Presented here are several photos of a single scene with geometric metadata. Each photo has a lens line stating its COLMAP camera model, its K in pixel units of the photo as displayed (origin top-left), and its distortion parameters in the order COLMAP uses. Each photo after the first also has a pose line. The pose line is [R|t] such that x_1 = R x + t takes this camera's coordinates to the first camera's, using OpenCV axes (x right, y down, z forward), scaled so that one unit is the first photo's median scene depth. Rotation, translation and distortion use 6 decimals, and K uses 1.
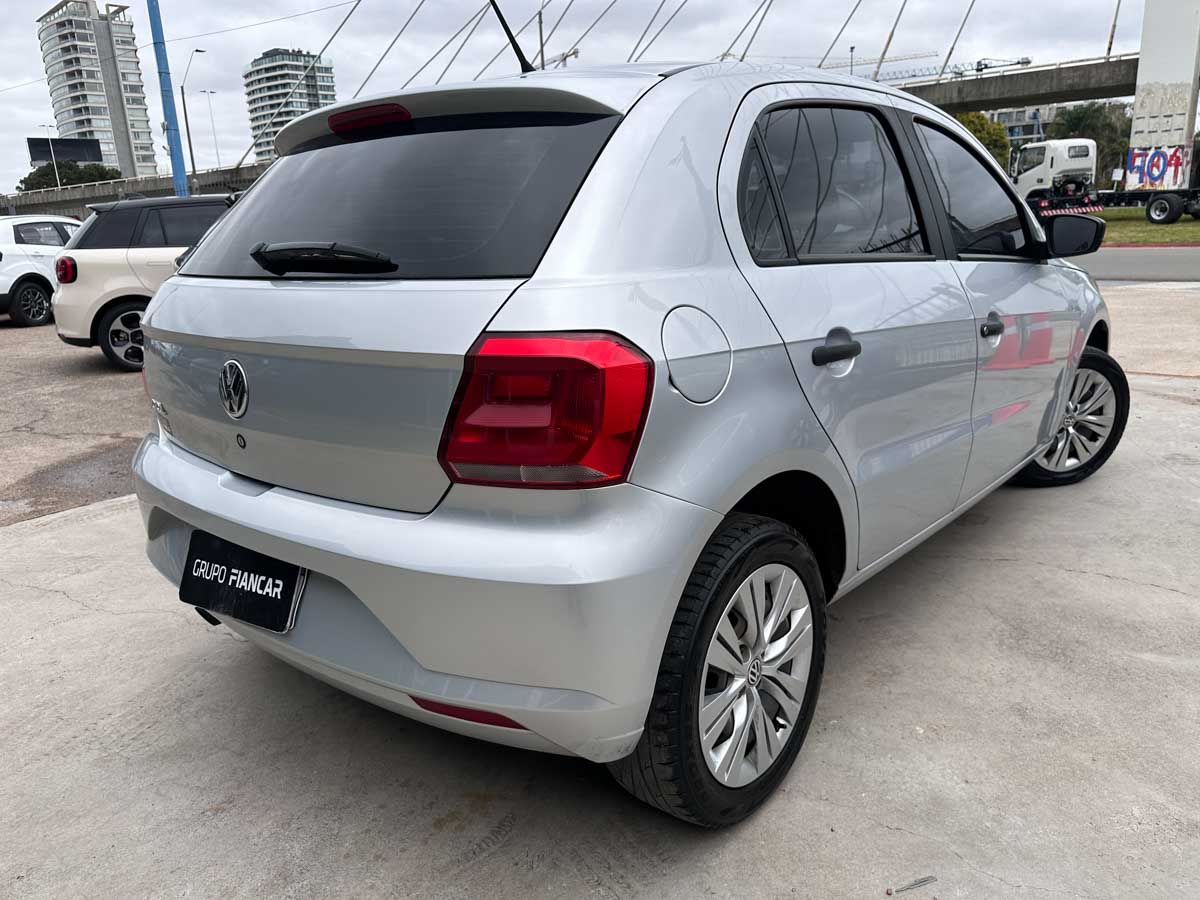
lens RADIAL K [[859.2, 0, 595.7], [0, 859.2, 447.9], [0, 0, 1]] dist [0.003401, -0.001664]
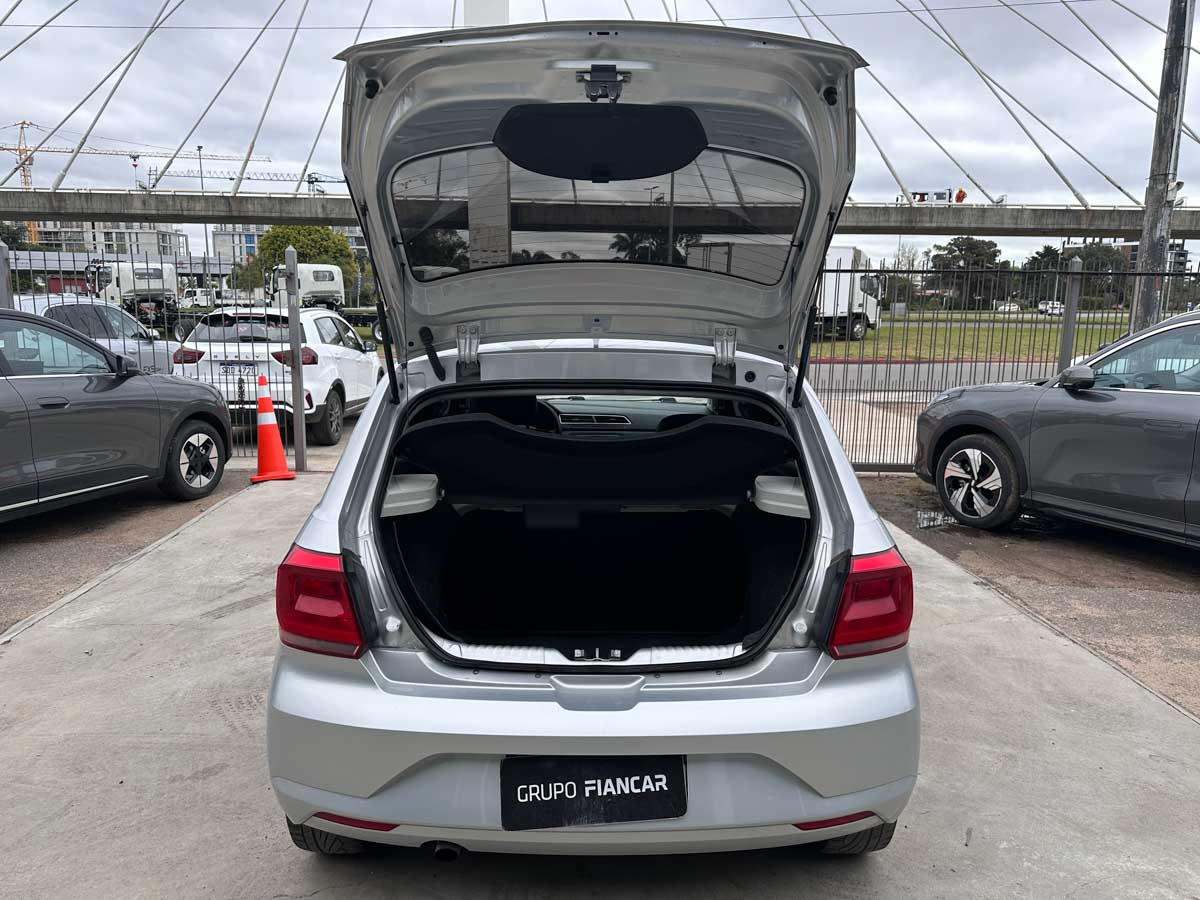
lens RADIAL K [[851.0, 0, 596.8], [0, 851.0, 448.2], [0, 0, 1]] dist [0.006632, -0.003757]
pose [[0.755371, -0.059719, 0.652571, -0.943964], [0.127748, 0.990152, -0.057261, -0.192971], [-0.642725, 0.126618, 0.755561, 0.074850]]
